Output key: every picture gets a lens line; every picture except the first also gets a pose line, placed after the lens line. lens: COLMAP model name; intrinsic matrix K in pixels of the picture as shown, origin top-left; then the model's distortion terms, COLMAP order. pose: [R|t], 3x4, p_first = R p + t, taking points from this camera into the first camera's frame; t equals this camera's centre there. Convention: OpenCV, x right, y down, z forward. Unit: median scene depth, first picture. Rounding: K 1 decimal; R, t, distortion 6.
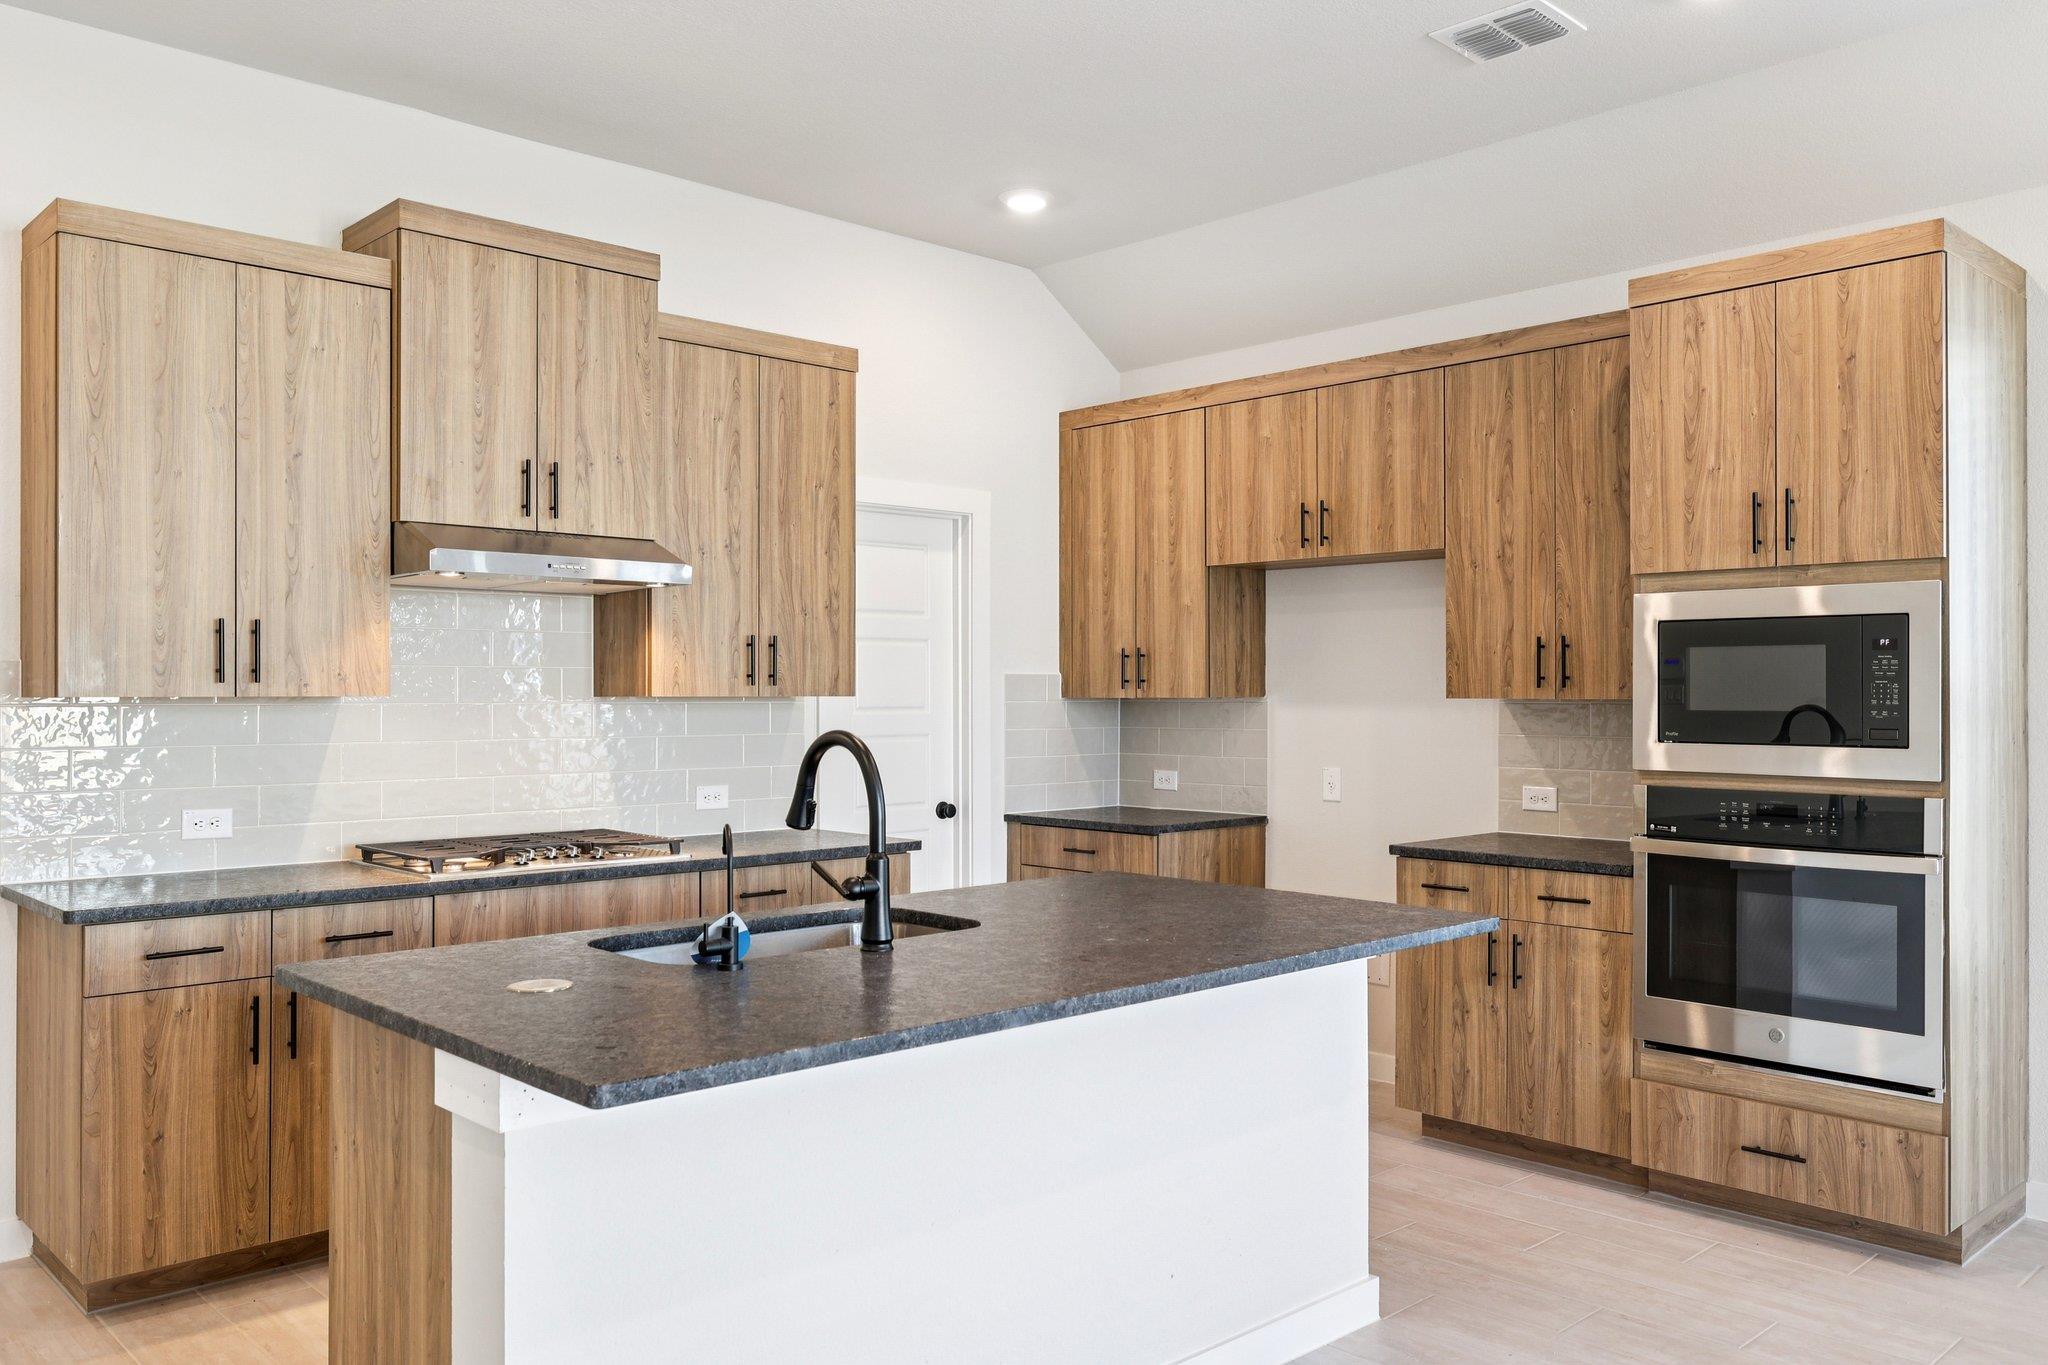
lens RADIAL K [[1572.6, 0, 1038.3], [0, 1572.6, 686.7], [0, 0, 1]] dist [-0.000135, 0.000483]
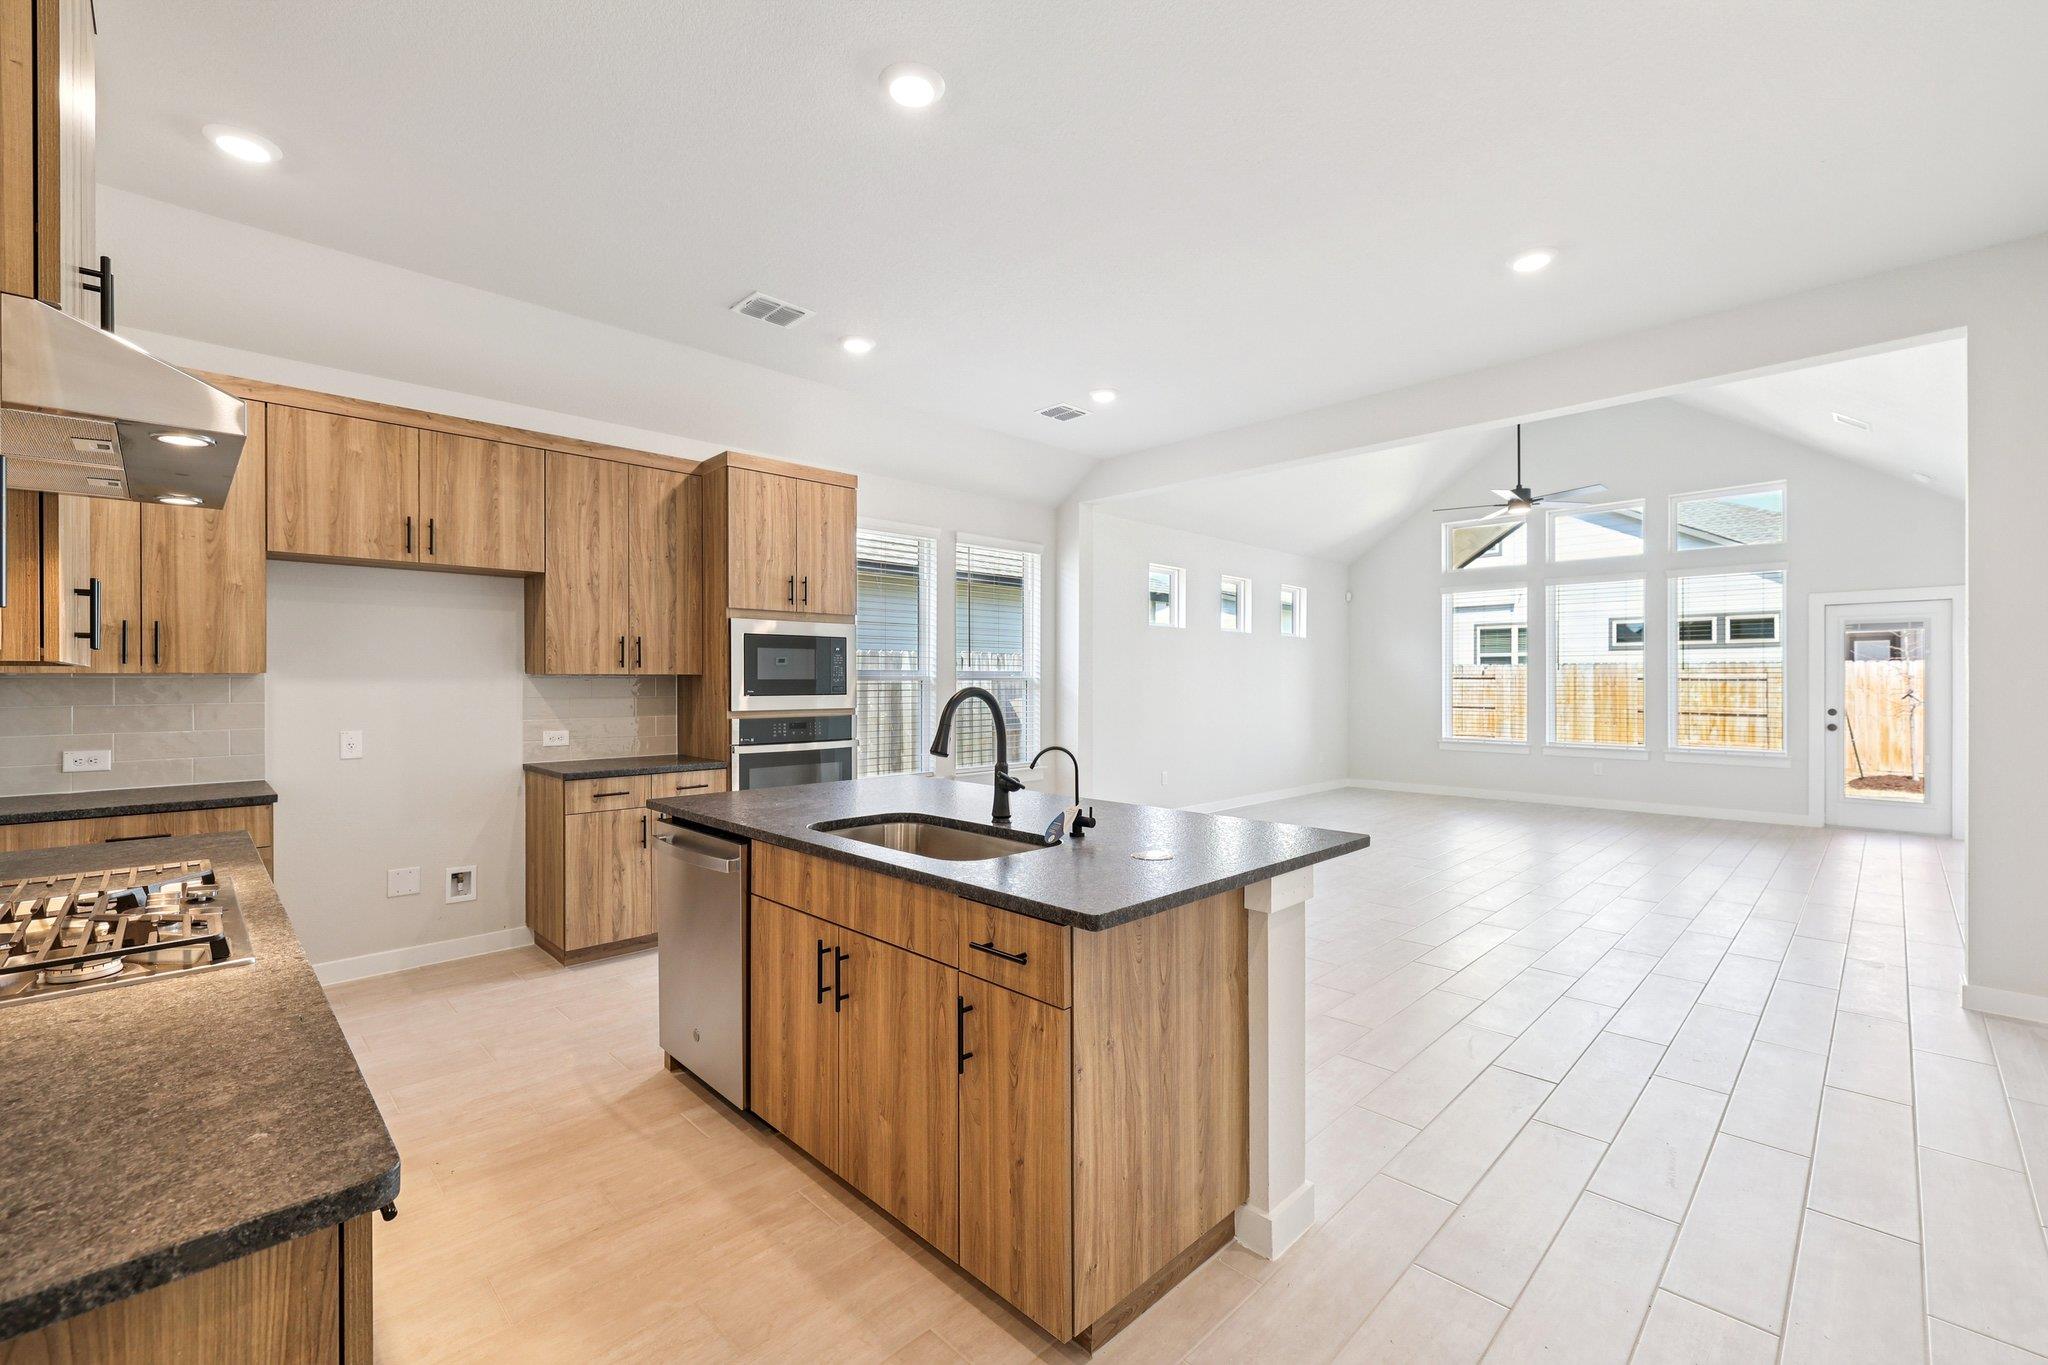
lens RADIAL K [[868.3, 0, 1017.5], [0, 868.3, 682.6], [0, 0, 1]] dist [-0.000194, -0.000288]
pose [[-0.013715, -0.003413, 0.999900, -0.651768], [-0.002525, 0.999991, 0.003379, 0.013643], [-0.999903, -0.002479, -0.013723, 0.653085]]
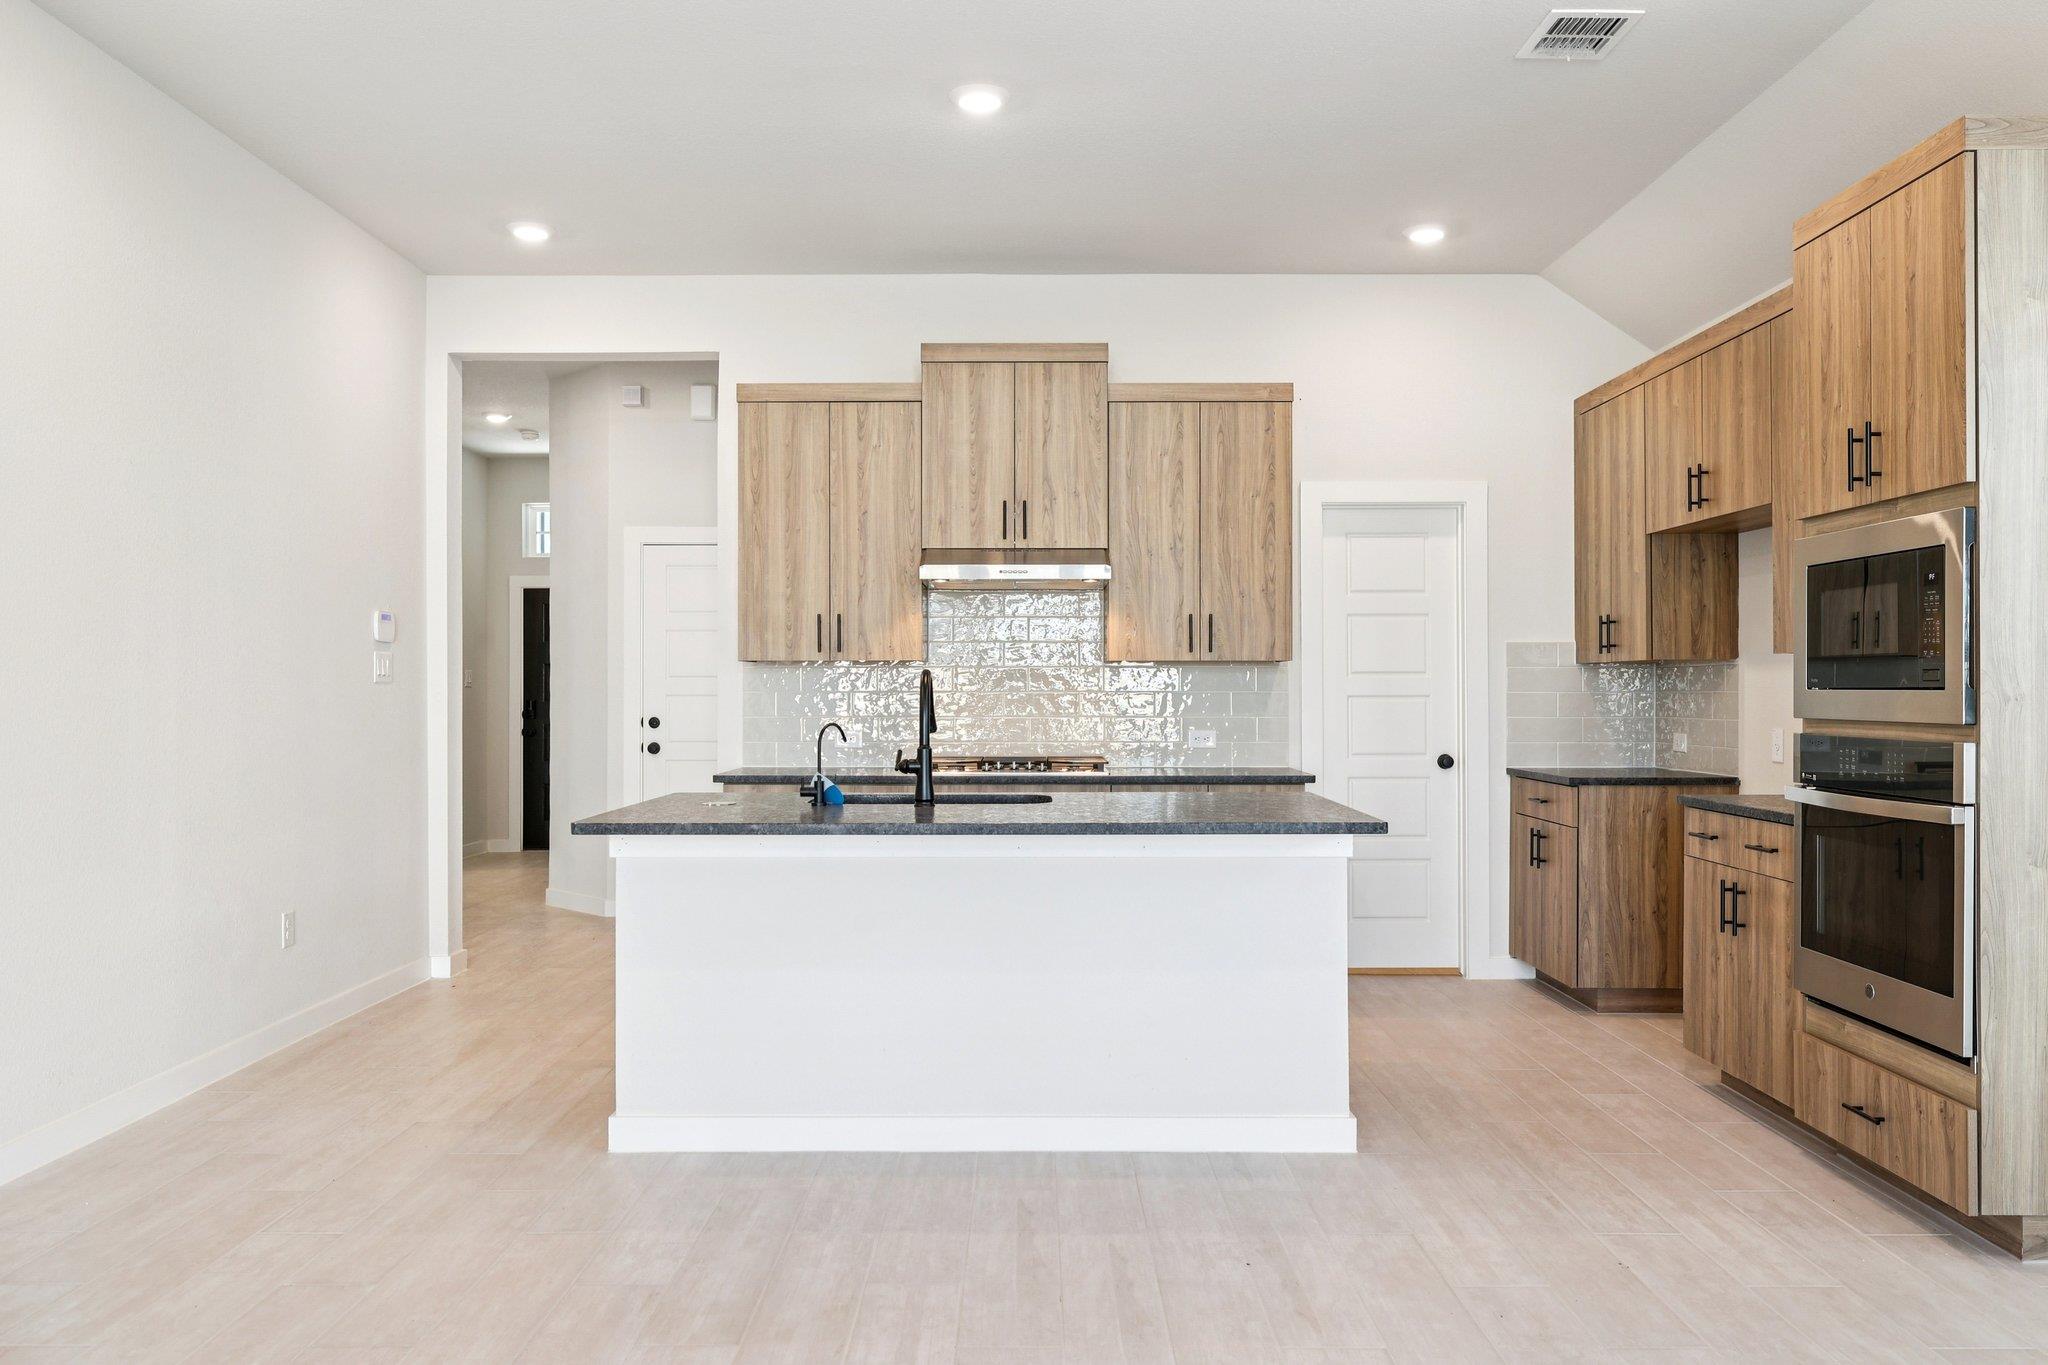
lens RADIAL K [[1529.6, 0, 1031.4], [0, 1529.6, 684.2], [0, 0, 1]] dist [-0.002746, 0.007841]
pose [[0.721274, -0.003422, -0.692641, 0.680253], [0.003955, 0.999992, -0.000822, 0.029754], [0.692638, -0.002147, 0.721282, -0.025421]]
